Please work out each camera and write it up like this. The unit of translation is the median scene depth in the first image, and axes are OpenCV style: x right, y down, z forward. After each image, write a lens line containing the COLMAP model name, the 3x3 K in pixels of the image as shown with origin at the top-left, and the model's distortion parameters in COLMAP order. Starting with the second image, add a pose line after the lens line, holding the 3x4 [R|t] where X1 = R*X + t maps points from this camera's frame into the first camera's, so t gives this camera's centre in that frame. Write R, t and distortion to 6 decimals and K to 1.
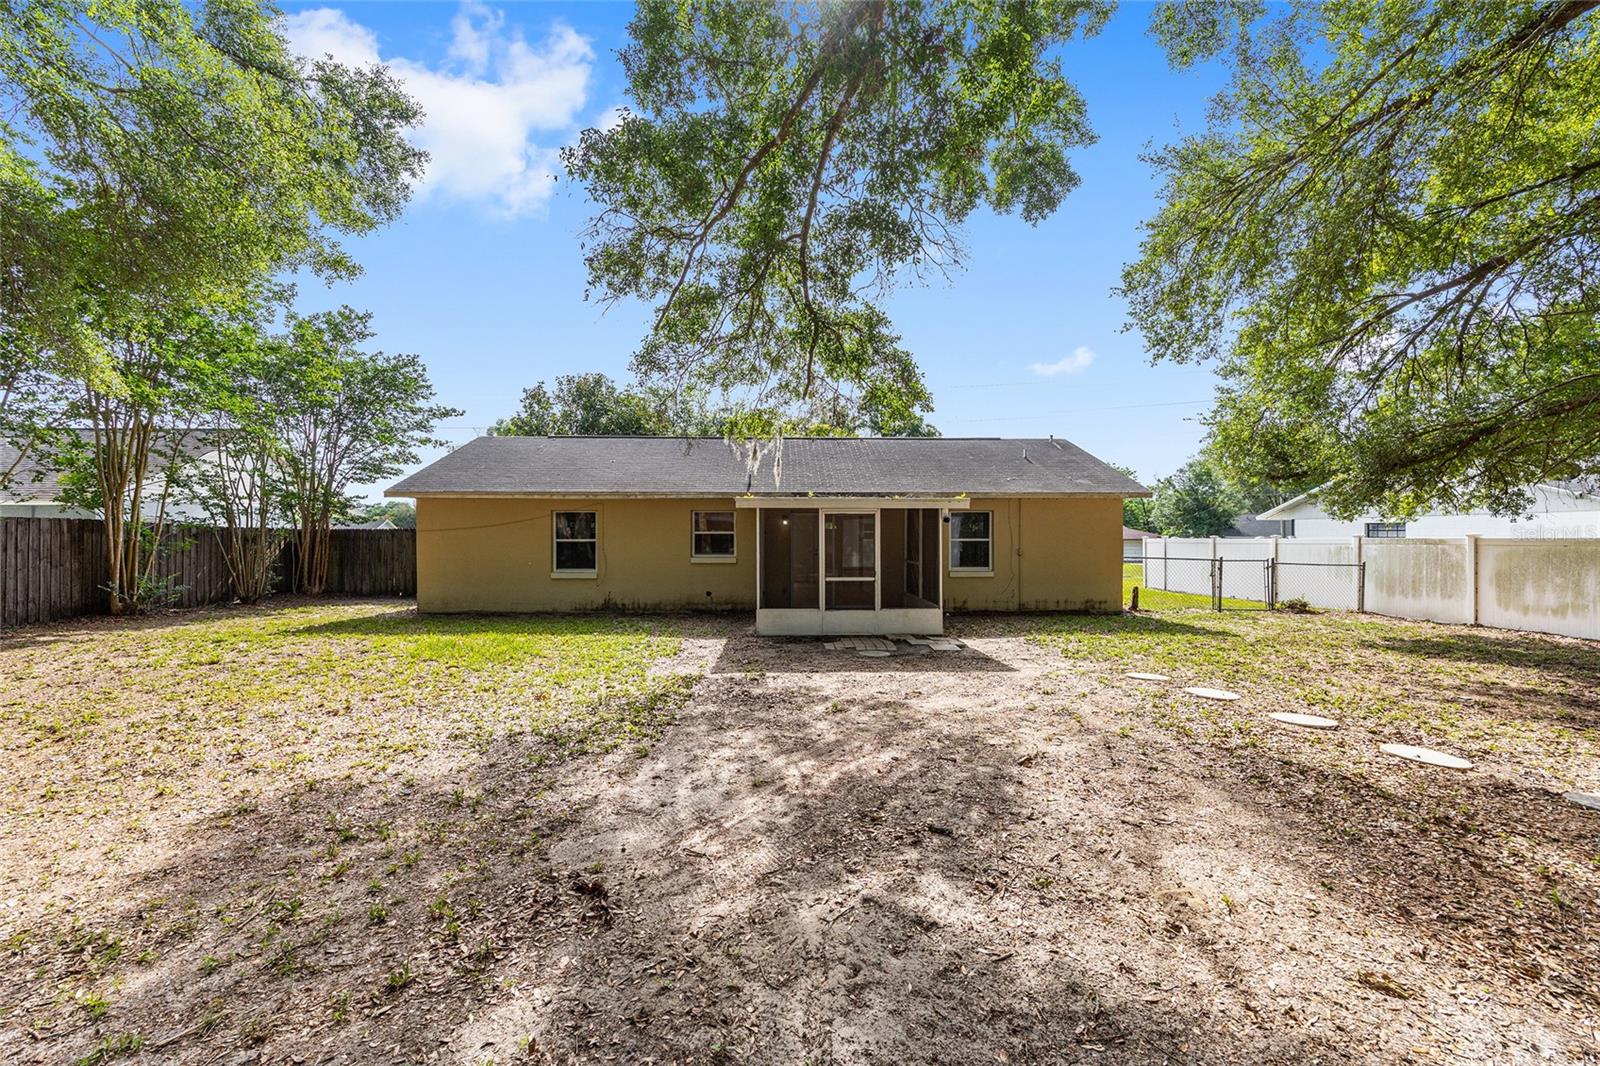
lens RADIAL K [[651.3, 0, 794.9], [0, 651.3, 534.1], [0, 0, 1]] dist [0.000145, 0.001107]
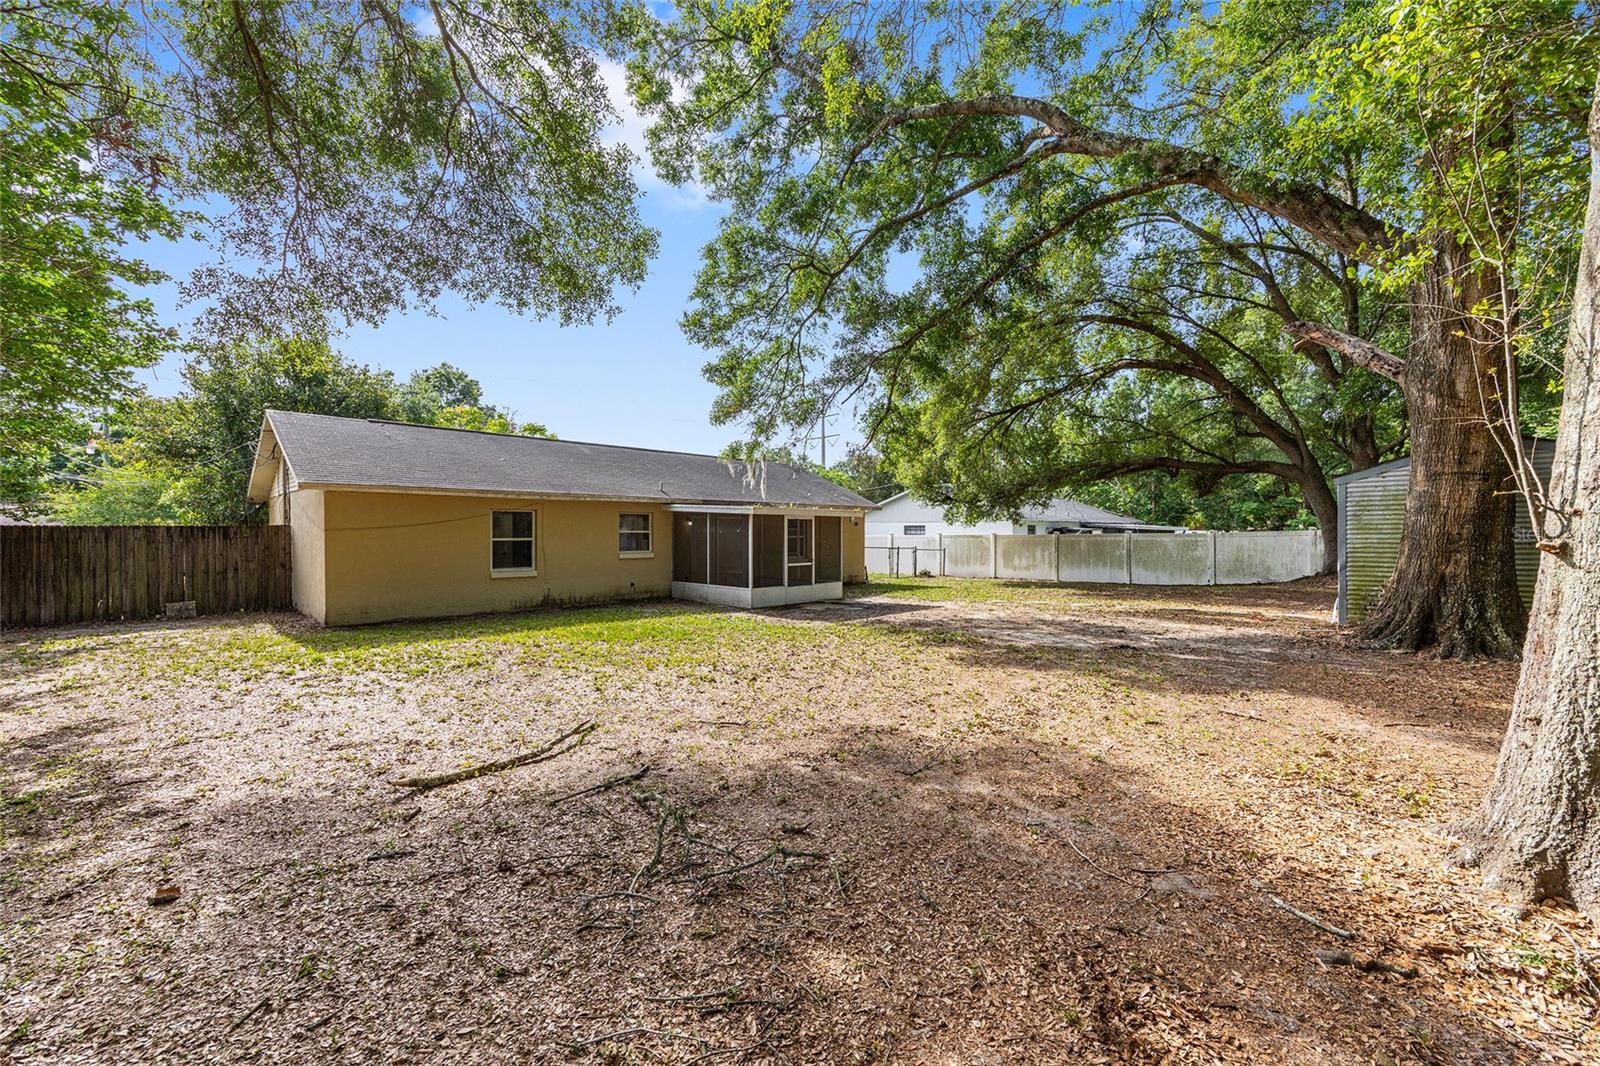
lens RADIAL K [[651.3, 0, 803.1], [0, 651.3, 533.3], [0, 0, 1]] dist [0.000145, 0.001107]
pose [[0.721060, -0.001357, 0.692871, -0.717590], [0.000777, 0.999999, 0.001150, -0.000535], [-0.692872, -0.000290, 0.721060, -0.037719]]
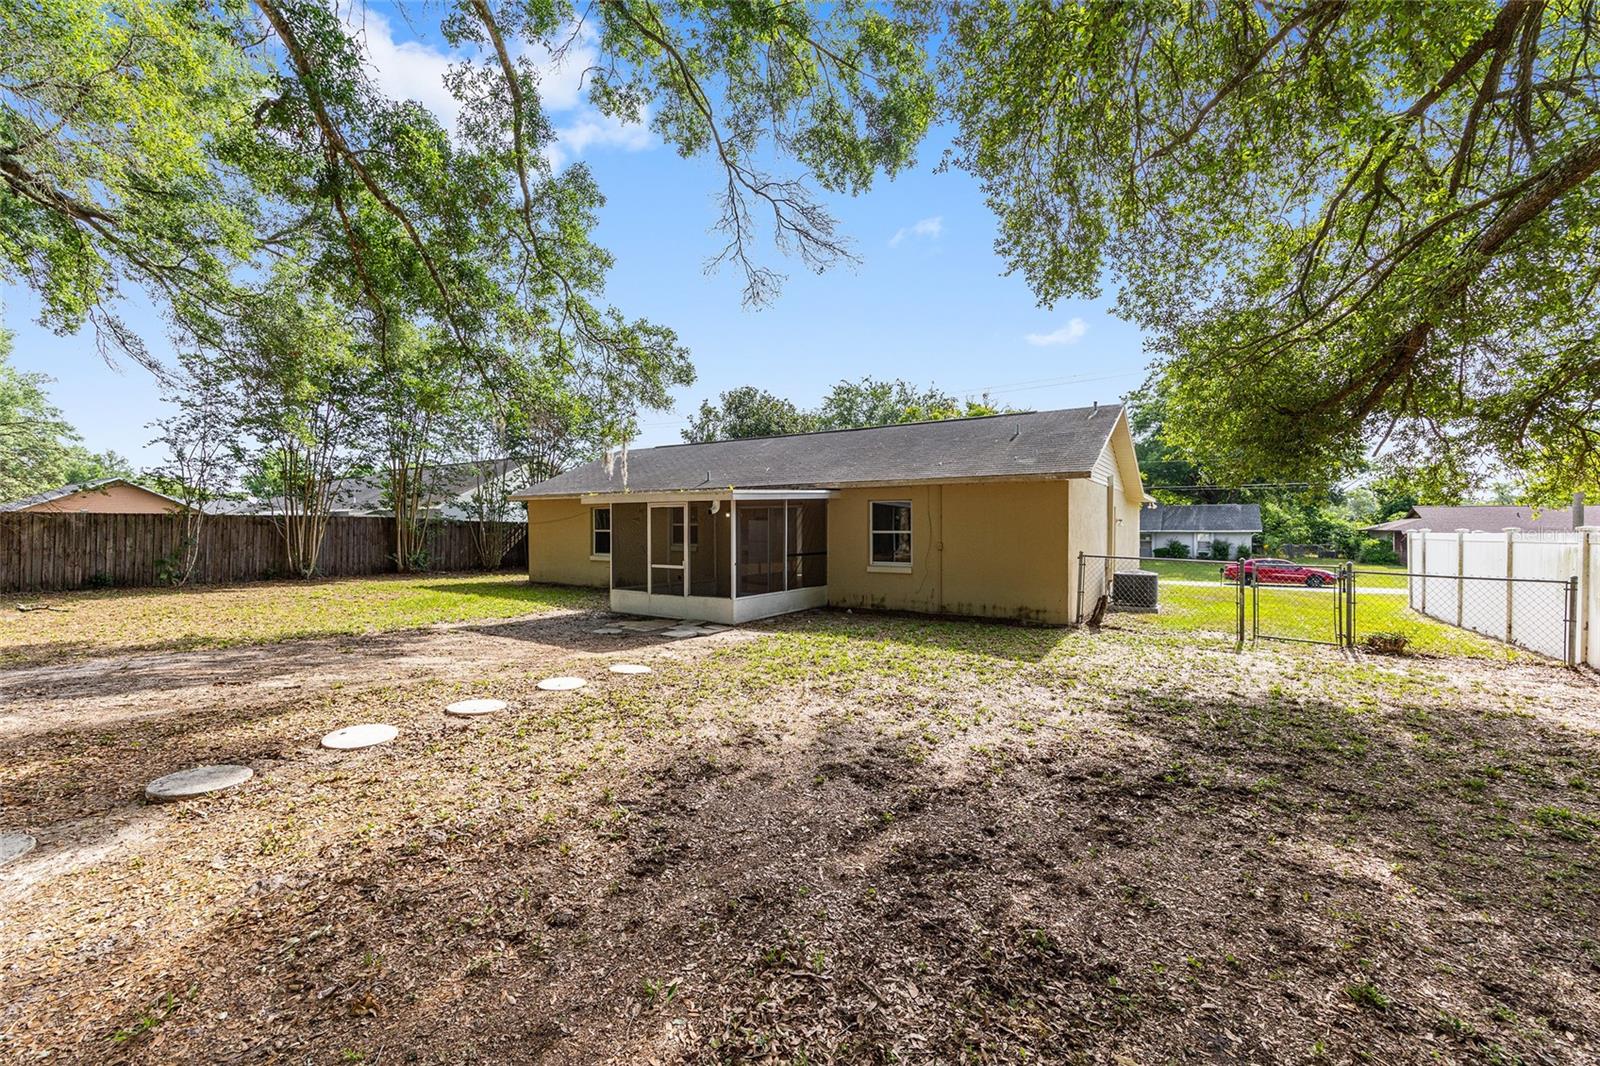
lens RADIAL K [[651.3, 0, 793.2], [0, 651.3, 531.6], [0, 0, 1]] dist [0.000145, 0.001107]
pose [[0.818159, 0.004601, -0.574974, 0.694695], [0.000237, 0.999965, 0.008340, 0.001016], [0.574992, -0.006960, 0.818129, 0.181347]]
